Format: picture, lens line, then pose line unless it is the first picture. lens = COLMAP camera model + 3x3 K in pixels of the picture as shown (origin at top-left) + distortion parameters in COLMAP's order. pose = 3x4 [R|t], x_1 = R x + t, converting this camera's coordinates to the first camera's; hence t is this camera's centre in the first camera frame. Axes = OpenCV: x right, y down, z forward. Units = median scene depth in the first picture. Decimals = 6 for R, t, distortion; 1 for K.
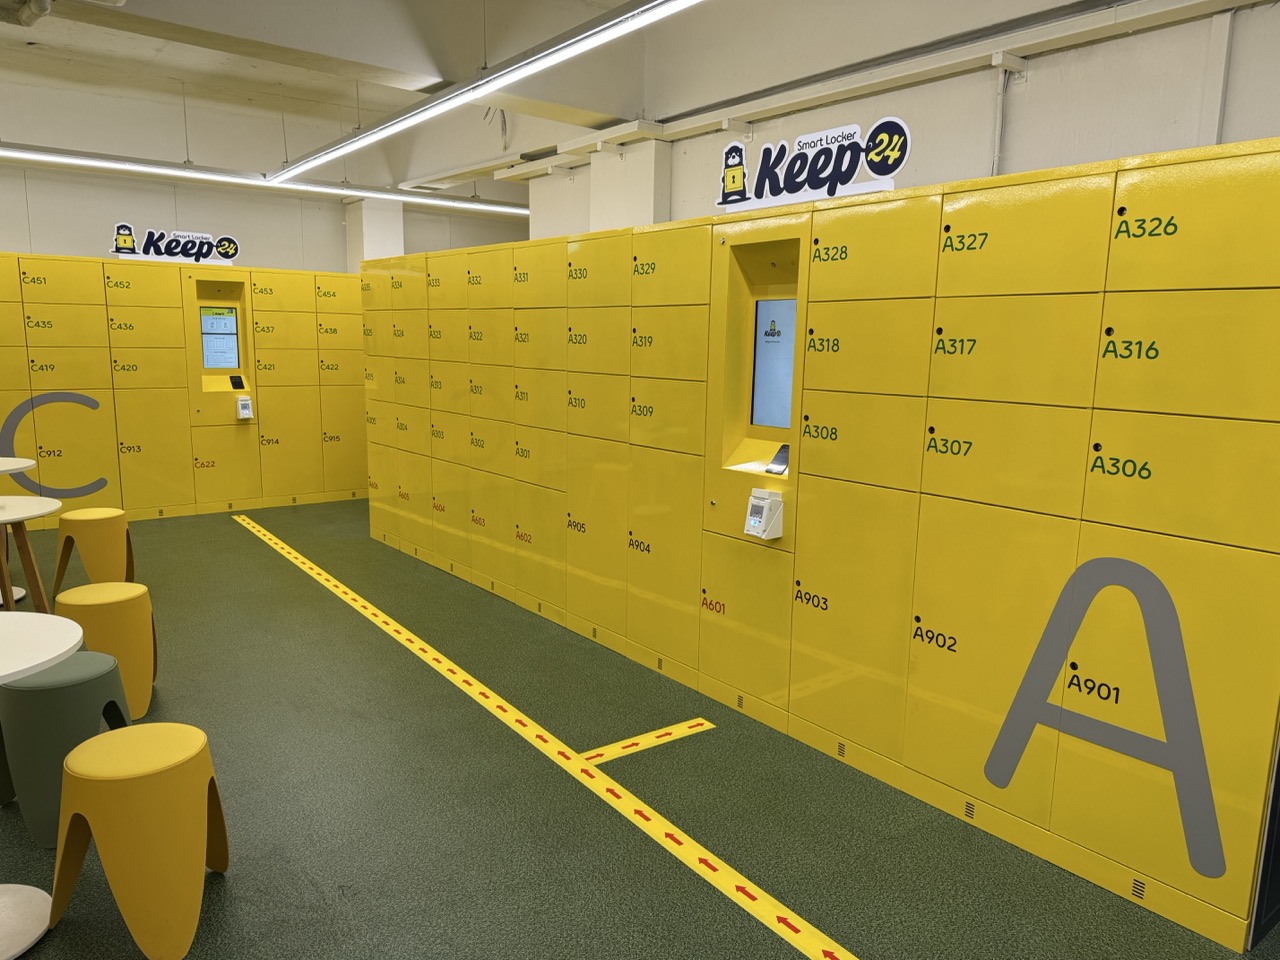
lens RADIAL K [[882.3, 0, 637.6], [0, 882.3, 483.9], [0, 0, 1]] dist [0.061310, -0.087240]
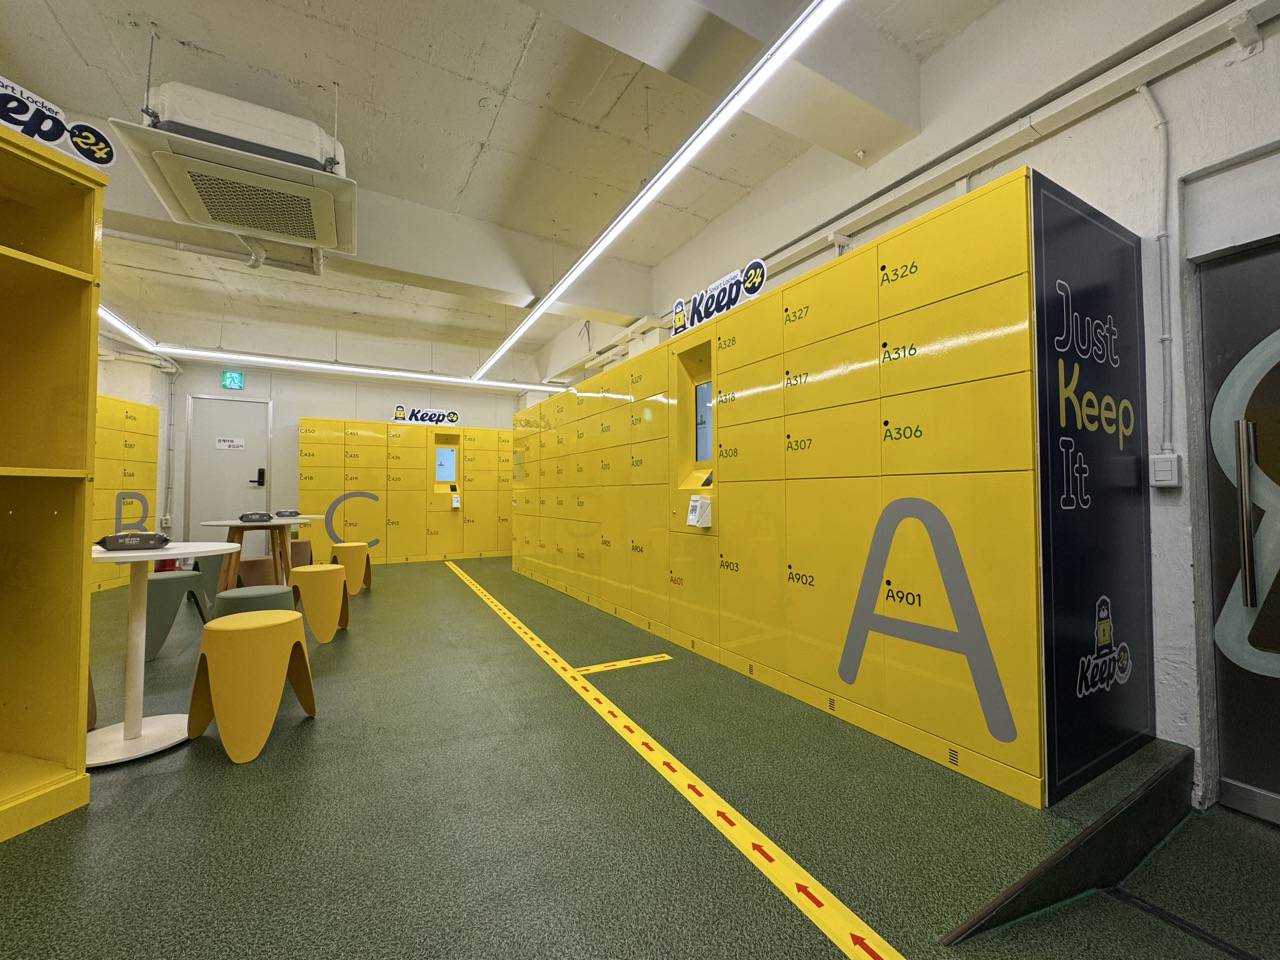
lens RADIAL K [[503.0, 0, 637.0], [0, 503.0, 478.8], [0, 0, 1]] dist [-0.006980, -0.000136]
pose [[0.988344, -0.029715, -0.149312, 0.162910], [0.000238, 0.981066, -0.193671, 0.141219], [0.152240, 0.191378, 0.969638, 0.115609]]
